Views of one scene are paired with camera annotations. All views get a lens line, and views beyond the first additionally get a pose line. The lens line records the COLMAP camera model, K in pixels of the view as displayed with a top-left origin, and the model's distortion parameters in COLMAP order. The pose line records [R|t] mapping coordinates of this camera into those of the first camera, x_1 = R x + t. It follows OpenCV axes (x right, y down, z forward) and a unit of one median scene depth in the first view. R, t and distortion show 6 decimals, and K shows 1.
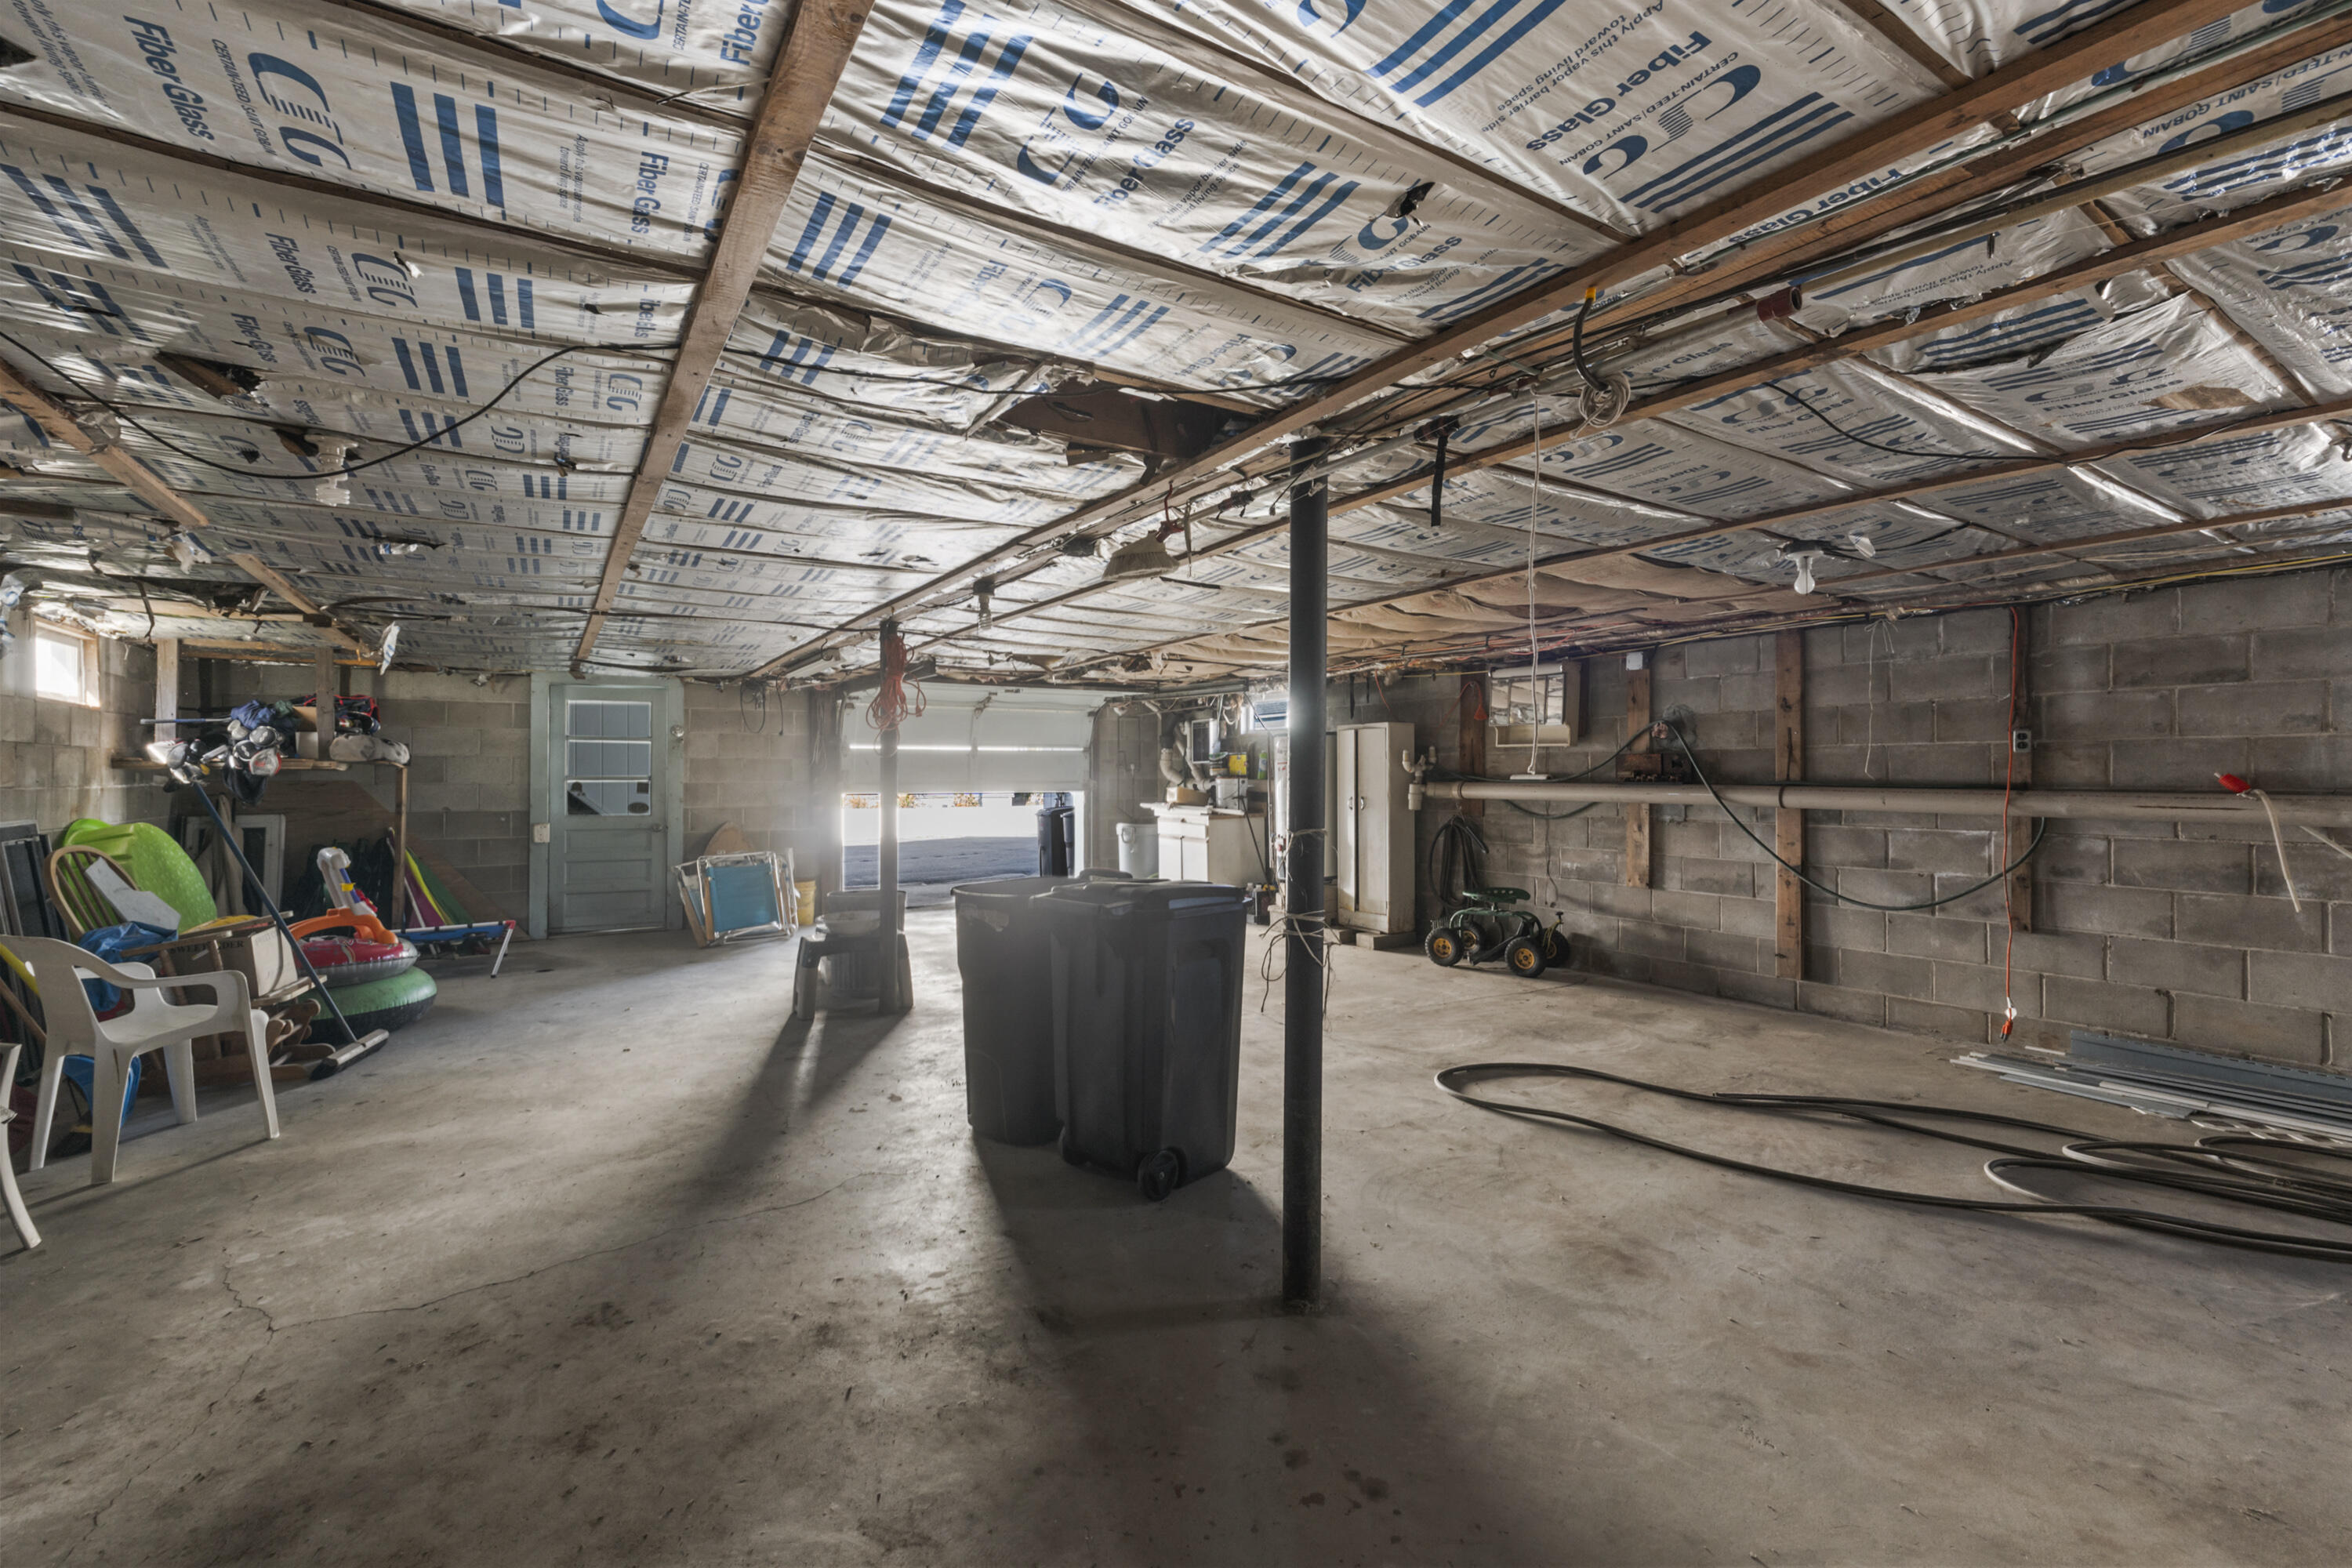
lens RADIAL K [[985.9, 0, 1172.4], [0, 985.9, 779.7], [0, 0, 1]] dist [-0.008850, 0.000556]
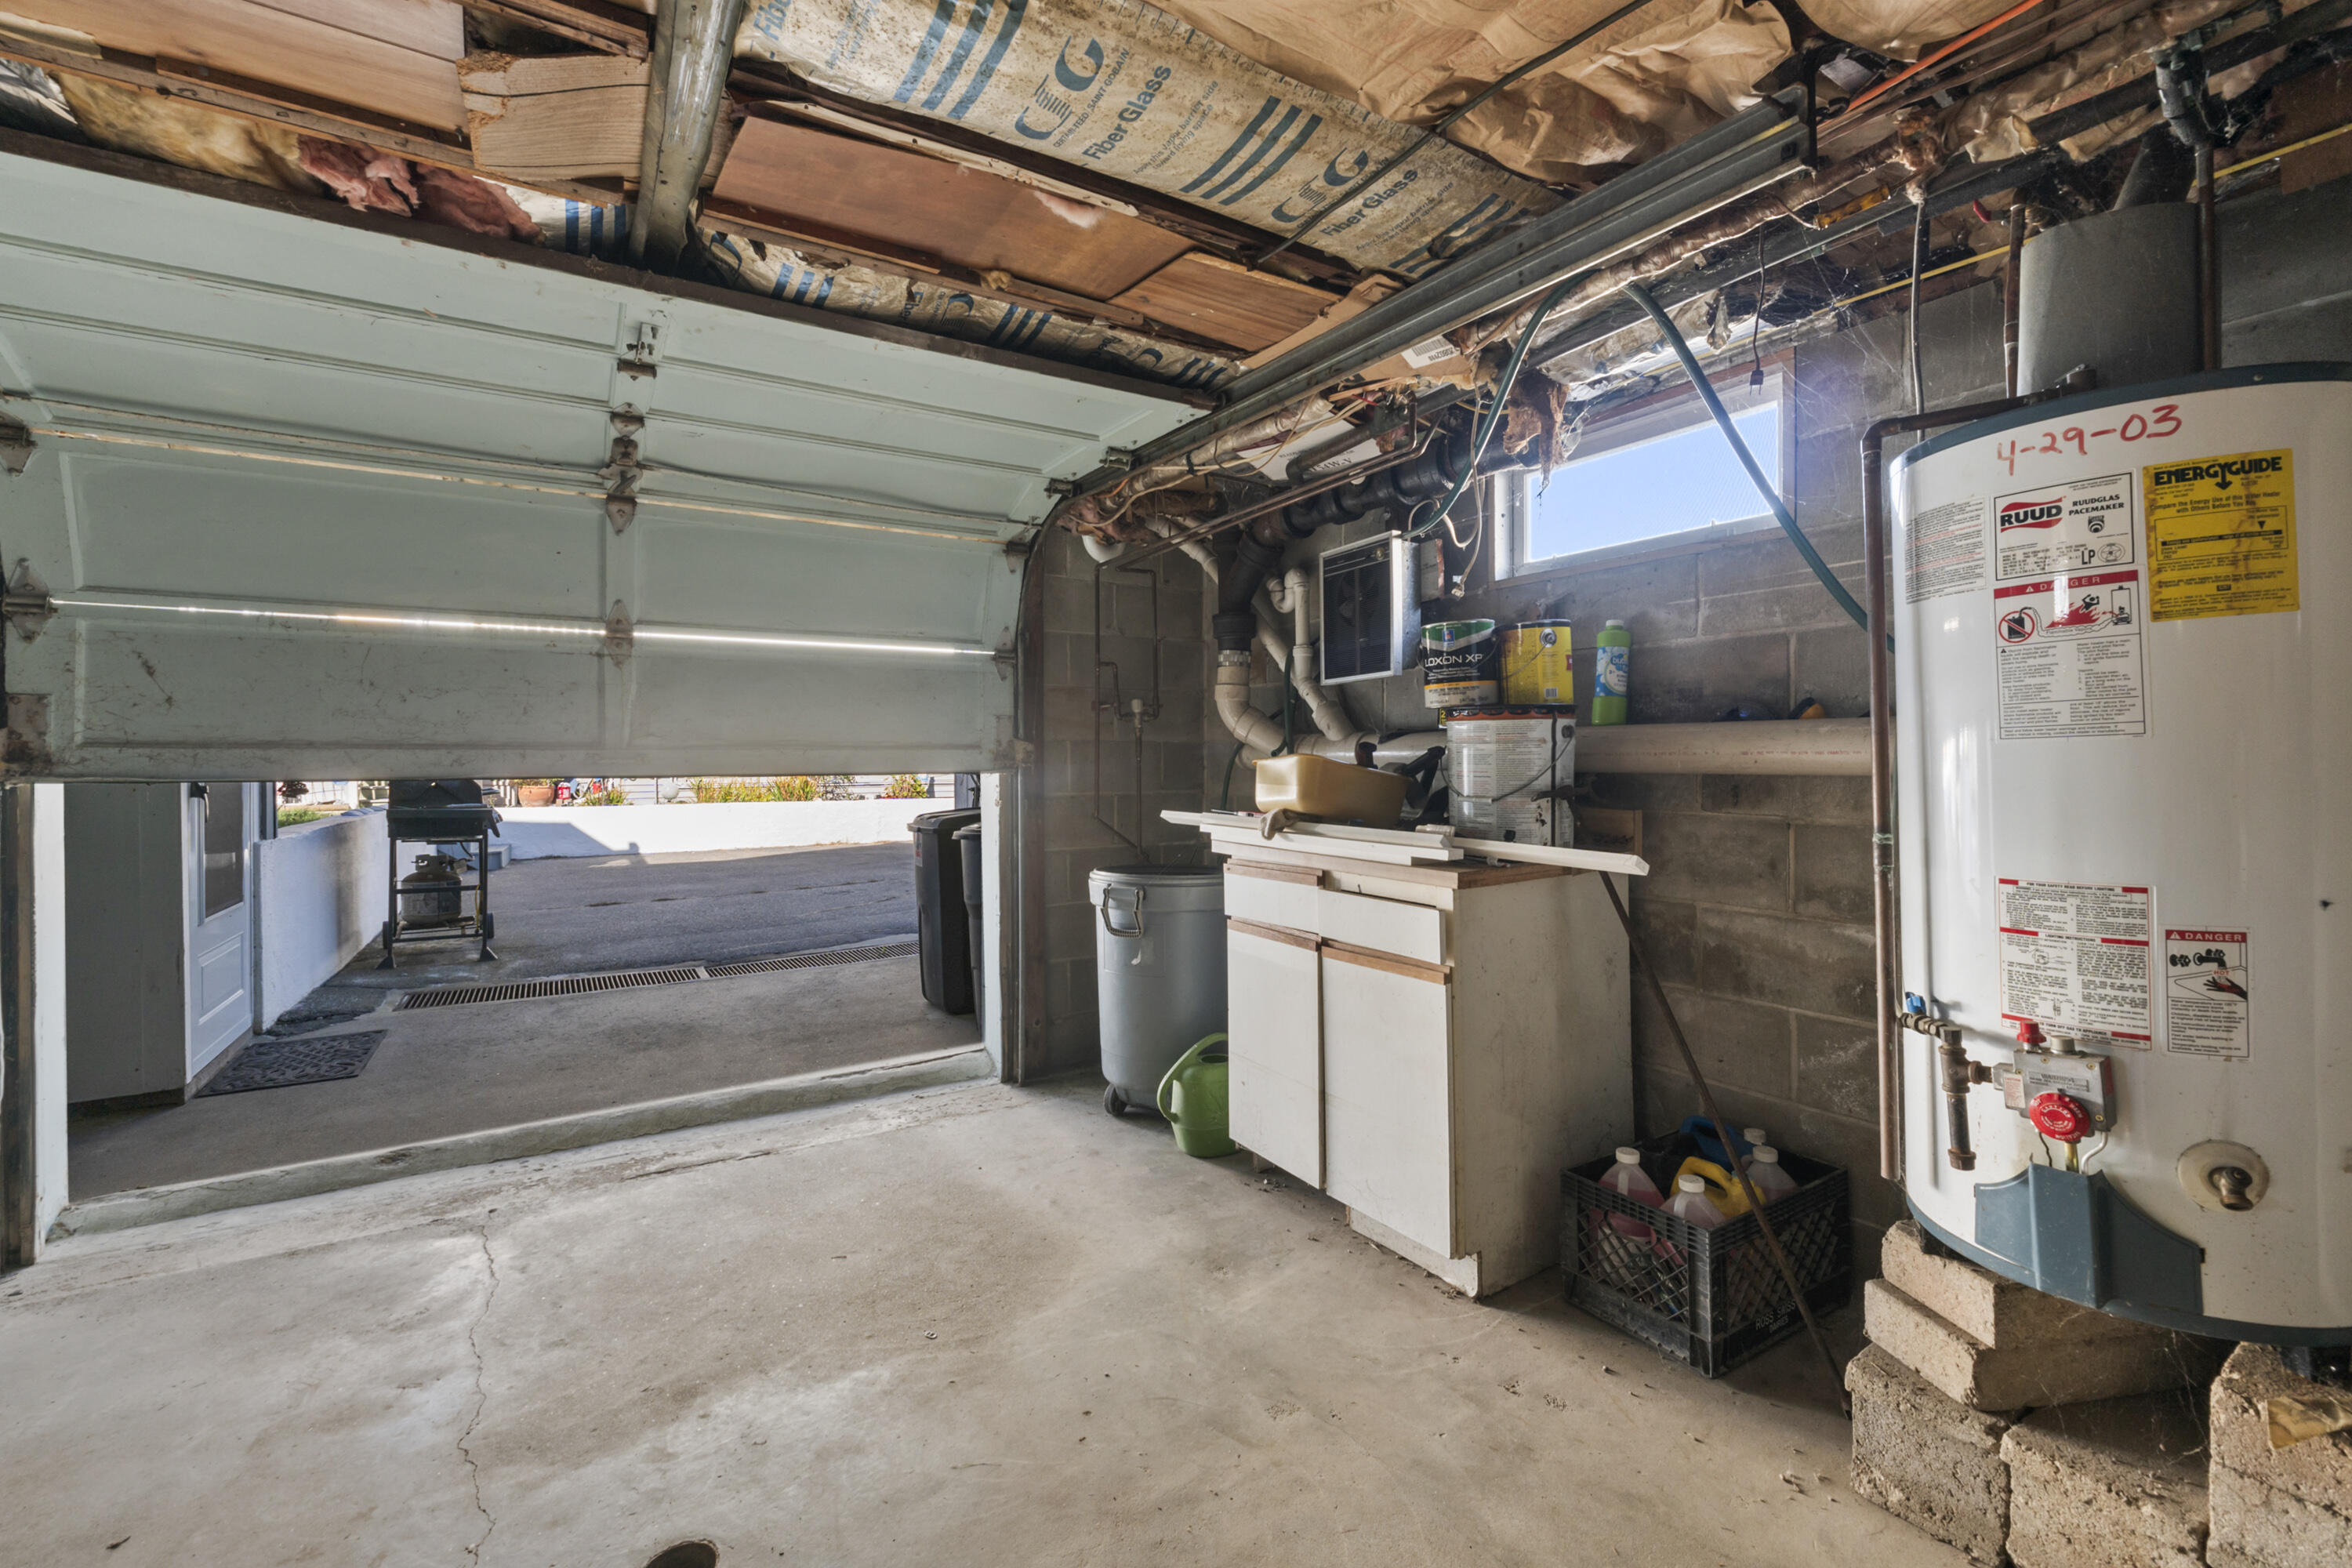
lens RADIAL K [[985.9, 0, 1173.2], [0, 985.9, 767.4], [0, 0, 1]] dist [-0.008850, 0.000556]
pose [[0.999944, -0.007891, -0.006991, -0.027548], [0.007897, 0.999969, 0.000781, 0.010107], [0.006985, -0.000837, 0.999975, 0.701870]]
